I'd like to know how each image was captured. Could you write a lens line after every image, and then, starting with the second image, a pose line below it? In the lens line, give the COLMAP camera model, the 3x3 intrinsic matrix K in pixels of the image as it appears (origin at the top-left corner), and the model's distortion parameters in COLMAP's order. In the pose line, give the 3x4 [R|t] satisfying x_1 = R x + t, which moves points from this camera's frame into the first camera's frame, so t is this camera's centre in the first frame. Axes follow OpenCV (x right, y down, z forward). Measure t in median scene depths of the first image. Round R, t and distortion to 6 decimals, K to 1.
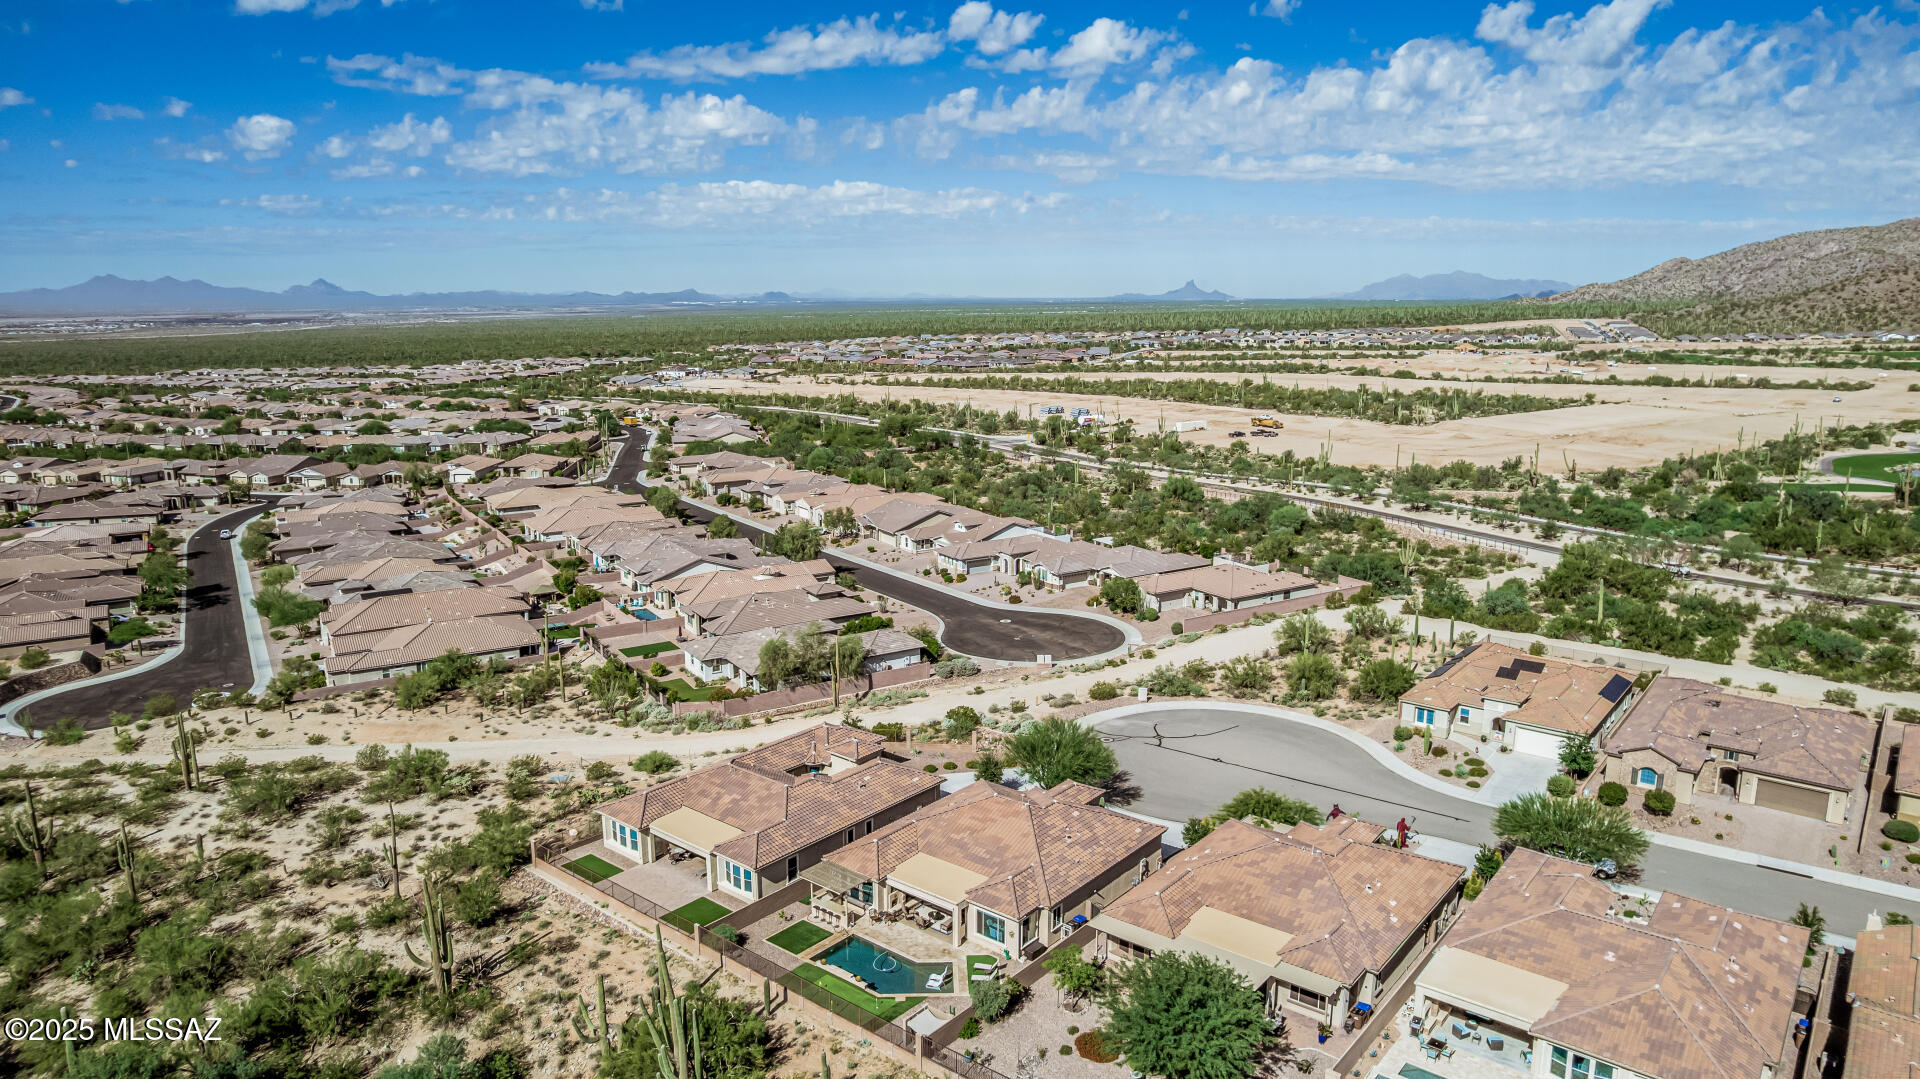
lens RADIAL K [[1223.0, 0, 960.0], [0, 1223.0, 539.5], [0, 0, 1]] dist [-0.076219, 0.066581]
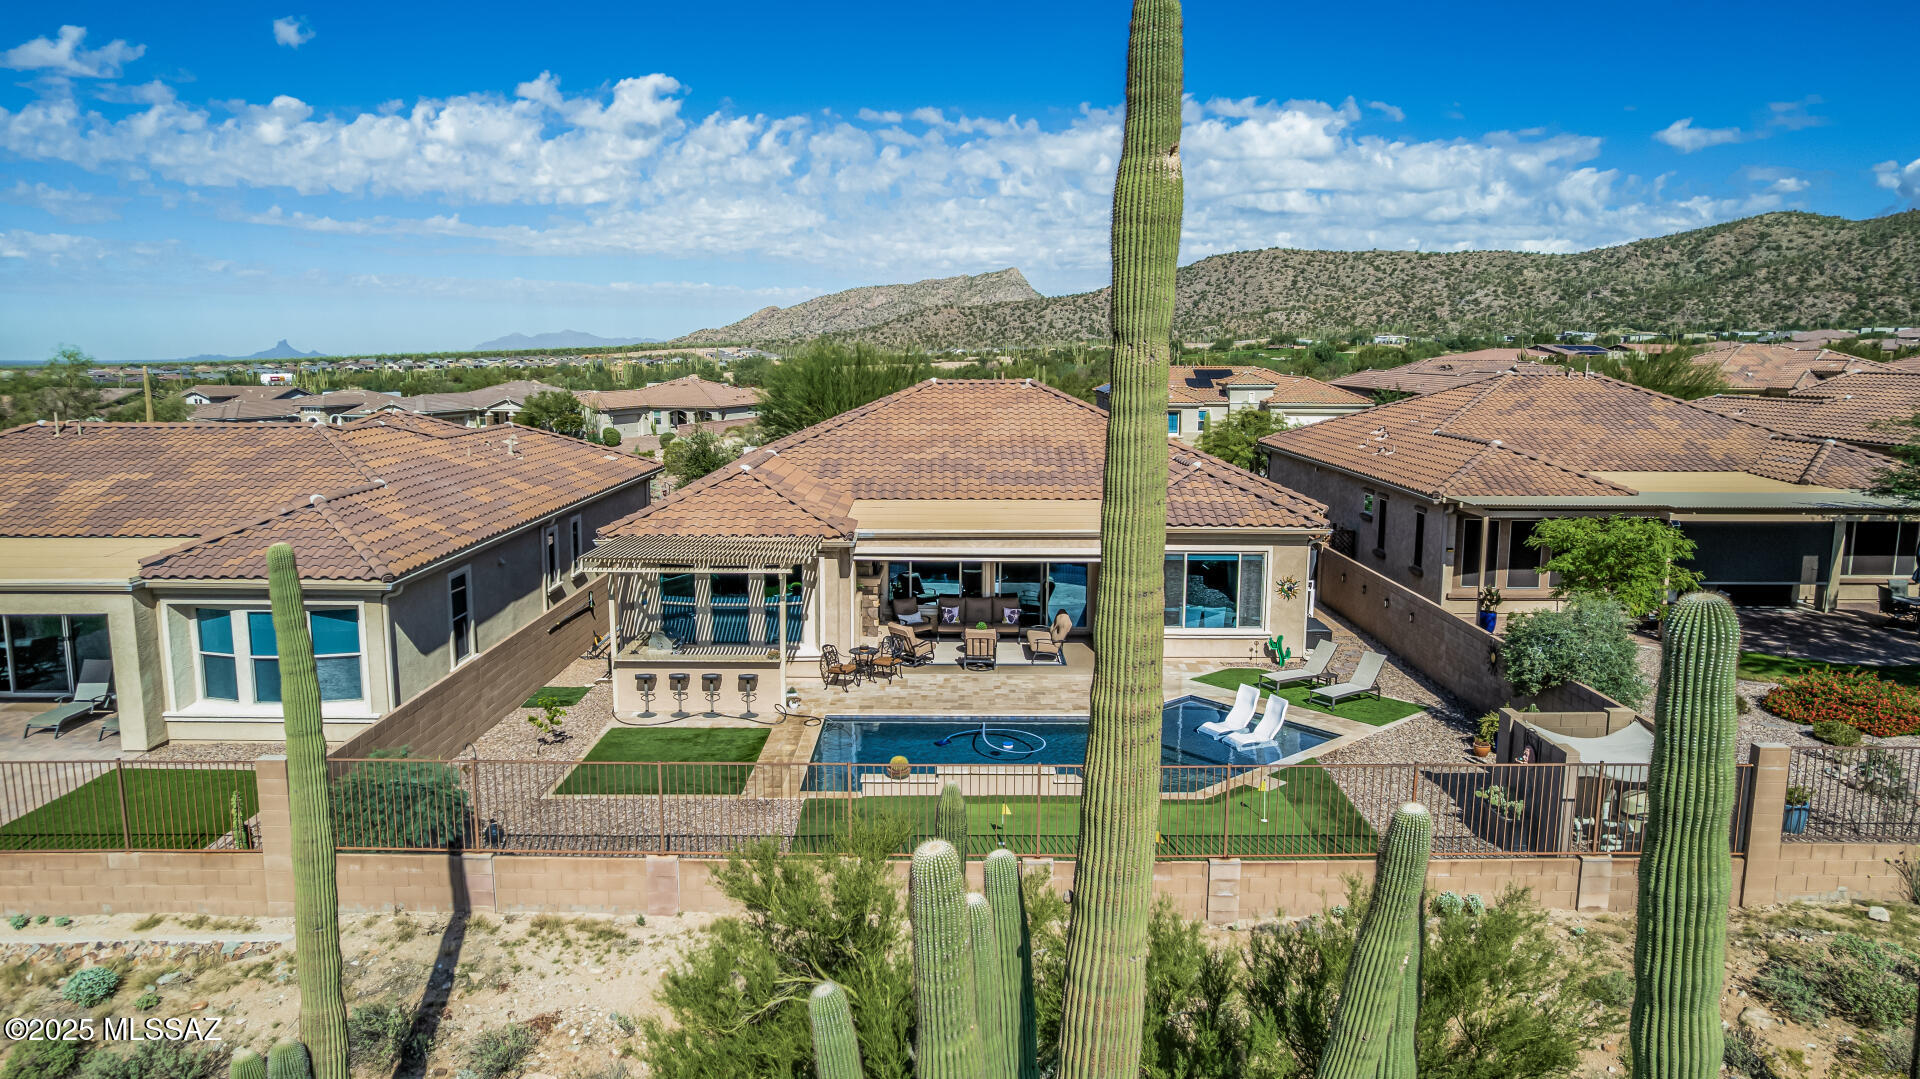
lens RADIAL K [[1223.0, 0, 960.0], [0, 1223.0, 539.5], [0, 0, 1]] dist [-0.076219, 0.066581]
pose [[0.769201, -0.094559, 0.631972, -0.239423], [0.124414, 0.992226, -0.002968, 0.283031], [-0.626779, 0.080909, 0.774985, 0.738659]]
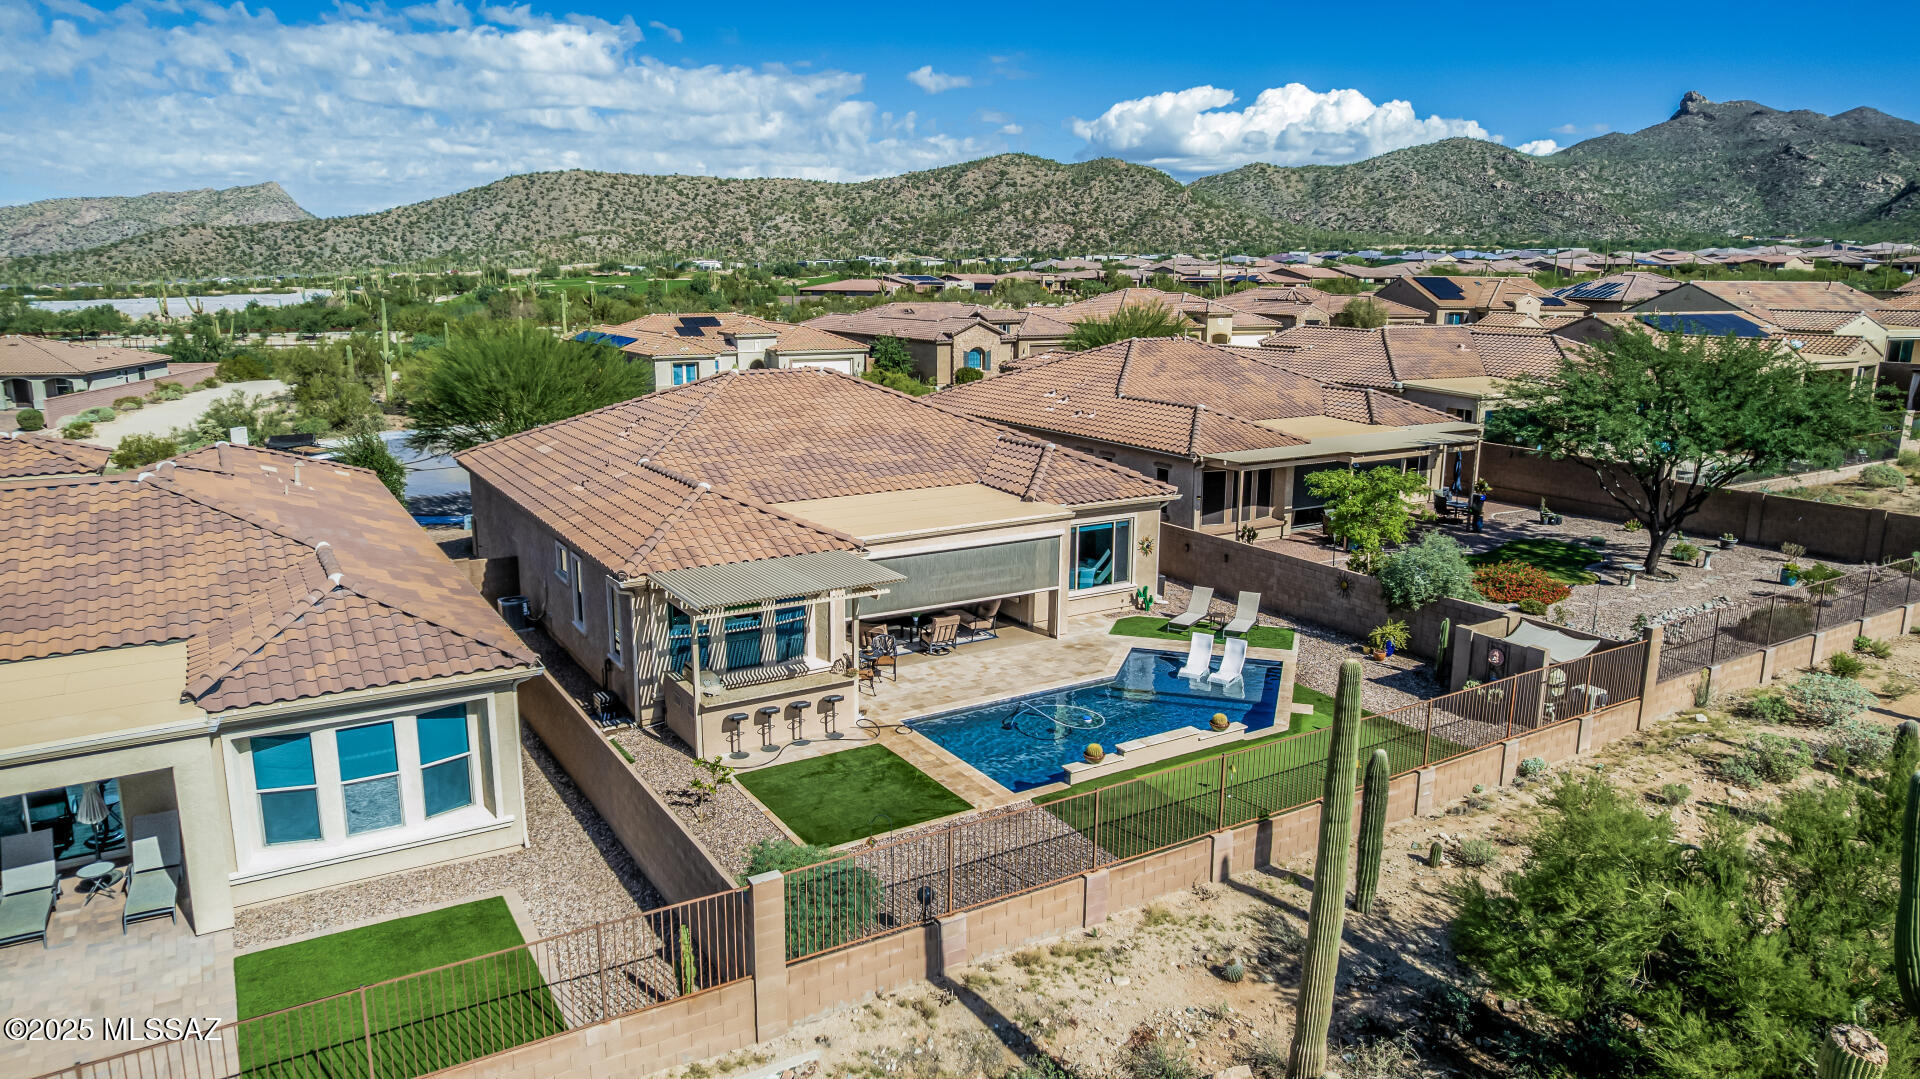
lens RADIAL K [[1223.0, 0, 960.0], [0, 1223.0, 539.5], [0, 0, 1]] dist [-0.076219, 0.066581]
pose [[0.320863, -0.197236, 0.926361, -0.349937], [0.184427, 0.972365, 0.143151, 0.235871], [-0.928996, 0.124914, 0.348372, 0.859632]]
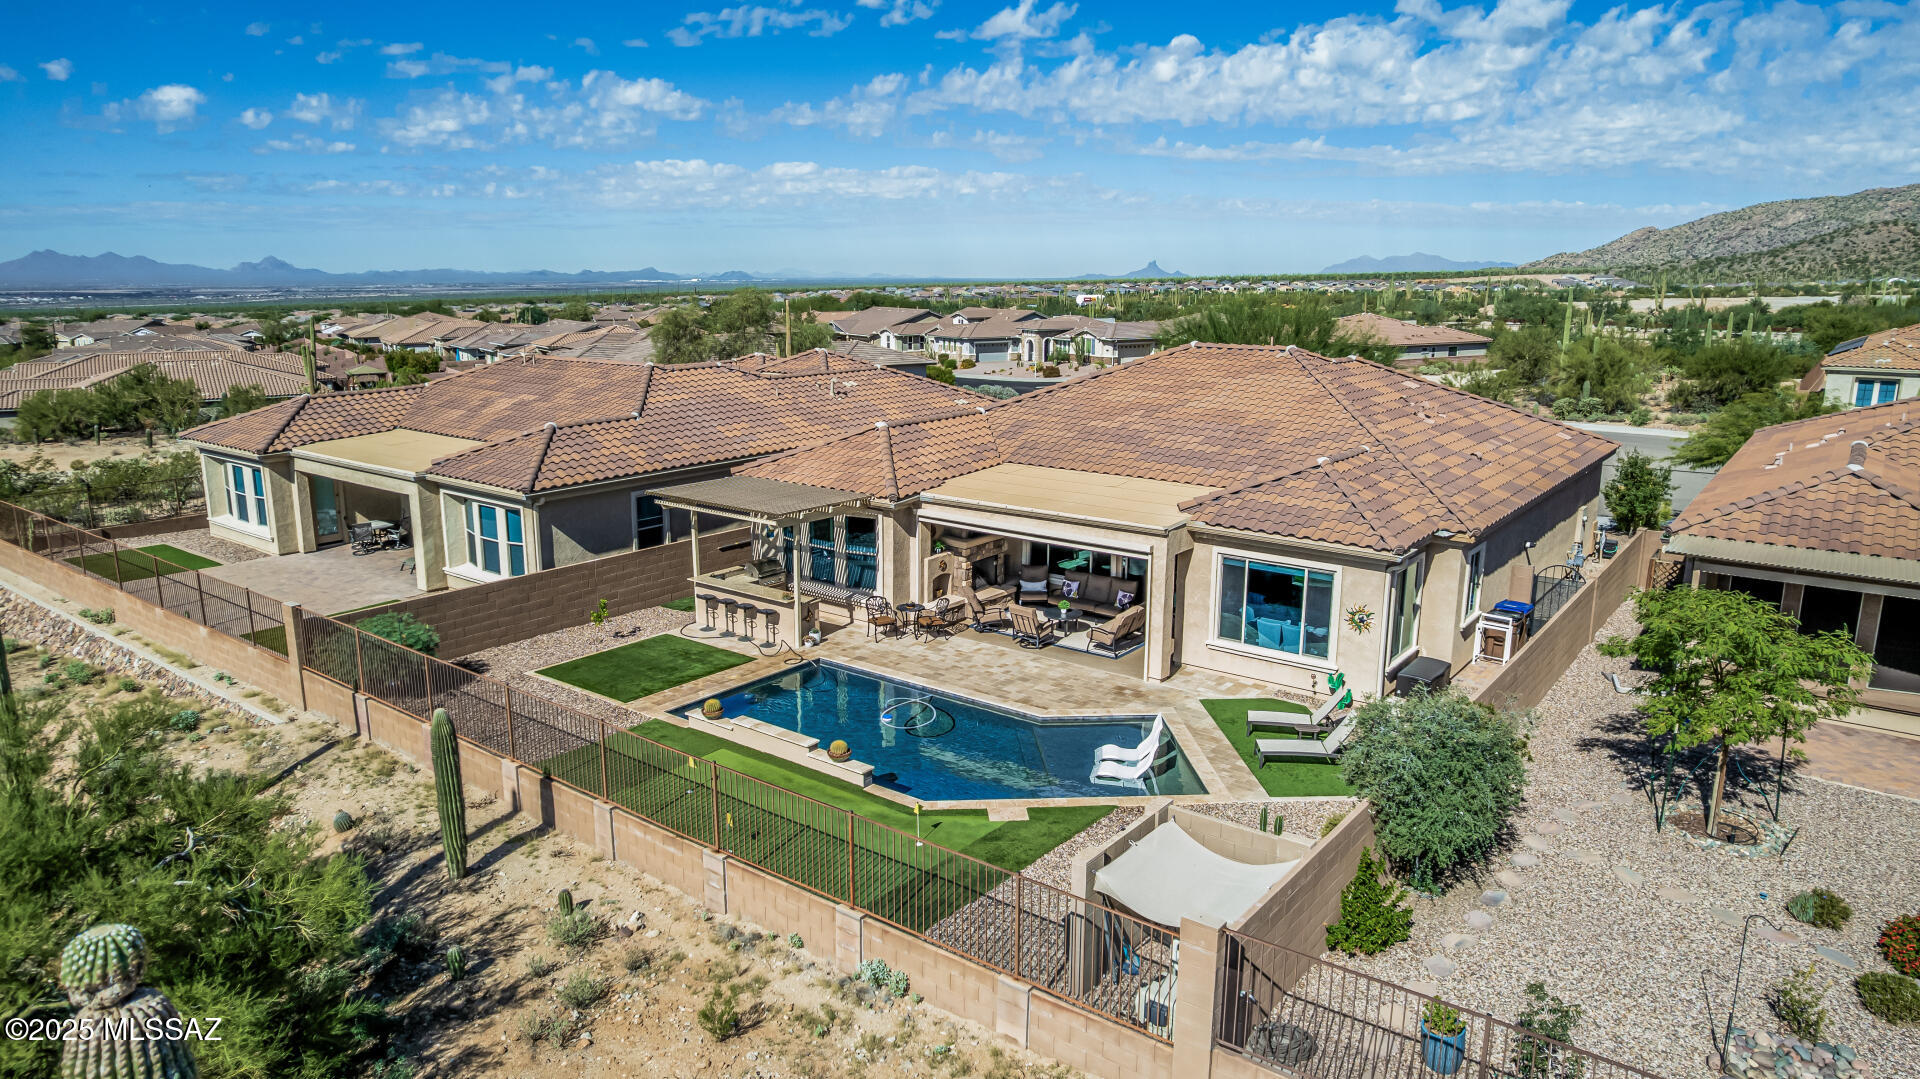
lens RADIAL K [[1223.0, 0, 960.0], [0, 1223.0, 539.5], [0, 0, 1]] dist [-0.076219, 0.066581]
pose [[0.999541, -0.002564, 0.030176, -0.059423], [0.002092, 0.999875, 0.015660, 0.283800], [-0.030212, -0.015590, 0.999422, 0.668054]]
